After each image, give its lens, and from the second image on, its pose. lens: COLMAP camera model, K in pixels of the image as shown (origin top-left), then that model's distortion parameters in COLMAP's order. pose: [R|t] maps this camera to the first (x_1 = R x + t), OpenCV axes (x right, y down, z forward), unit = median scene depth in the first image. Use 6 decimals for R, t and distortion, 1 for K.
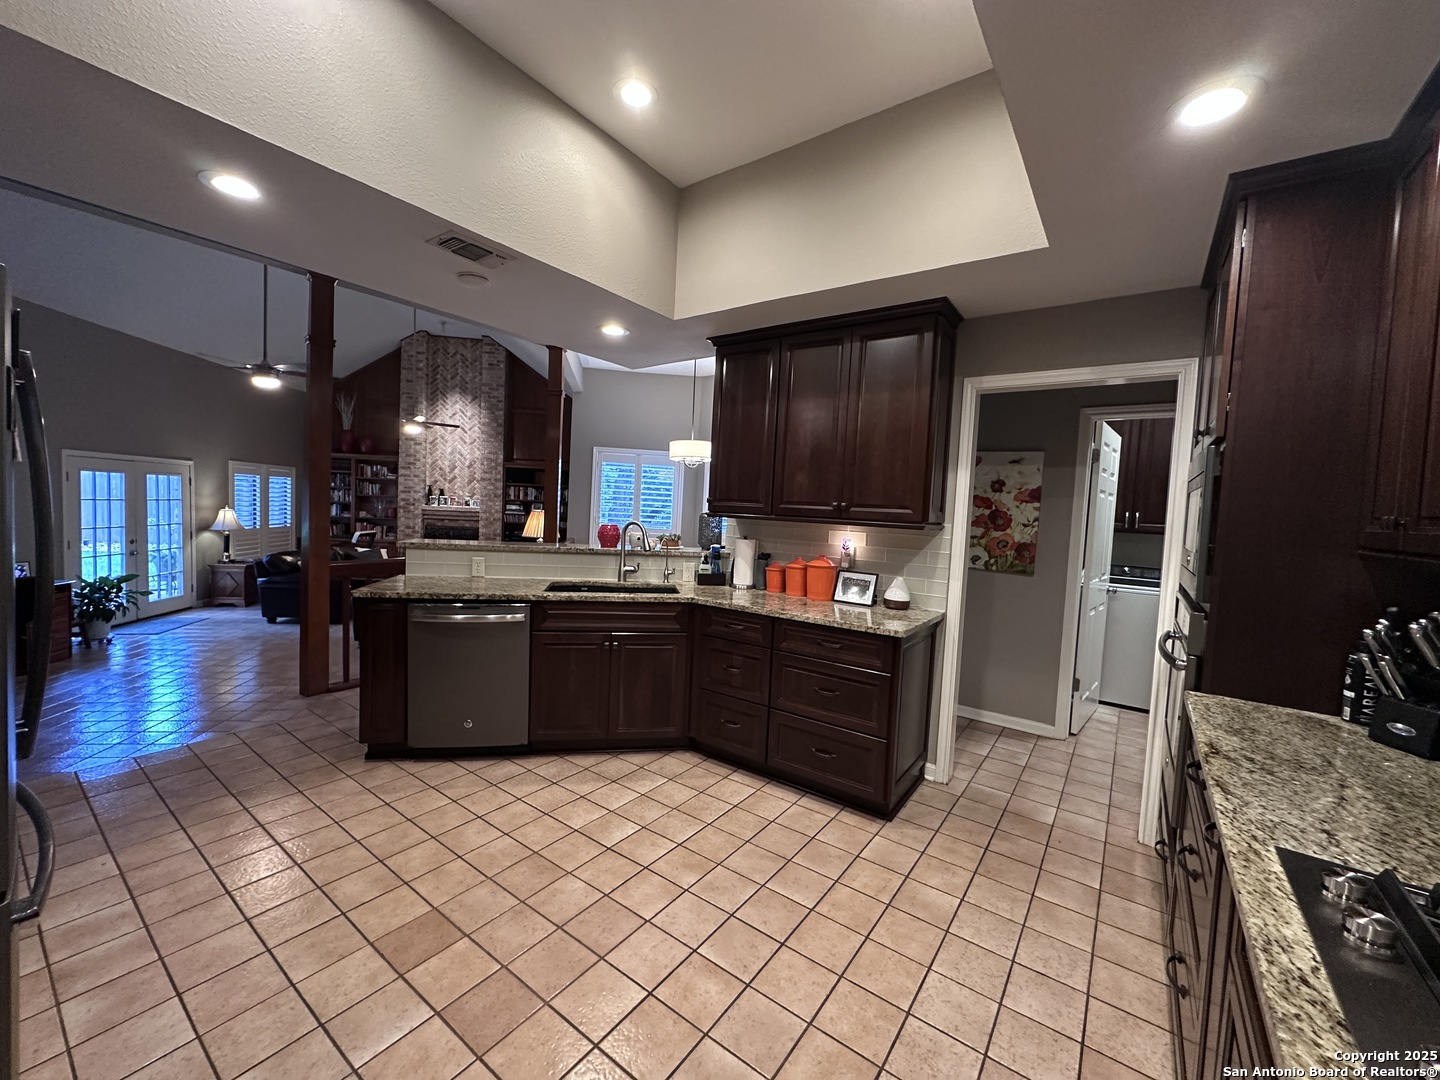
lens RADIAL K [[574.3, 0, 718.0], [0, 574.3, 538.9], [0, 0, 1]] dist [-0.004718, 0.000661]
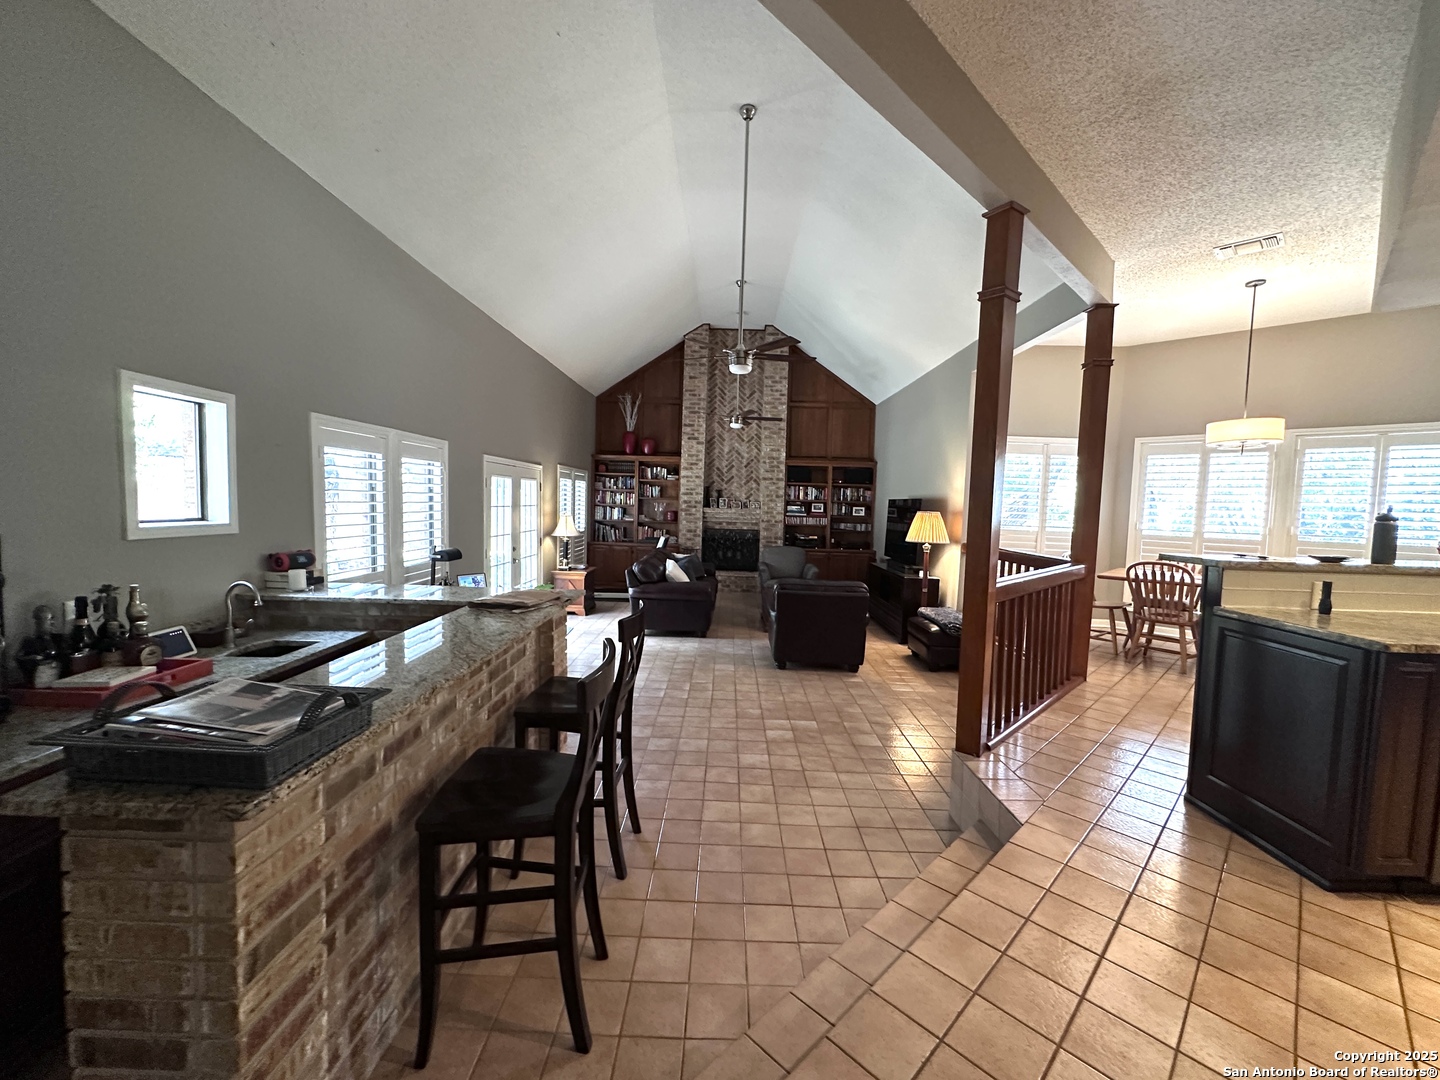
lens RADIAL K [[574.3, 0, 722.5], [0, 574.3, 540.5], [0, 0, 1]] dist [-0.004718, 0.000661]
pose [[0.986570, -0.005817, -0.163238, -0.328386], [0.006940, 0.999956, 0.006305, -0.009624], [0.163194, -0.007353, 0.986567, 0.061943]]
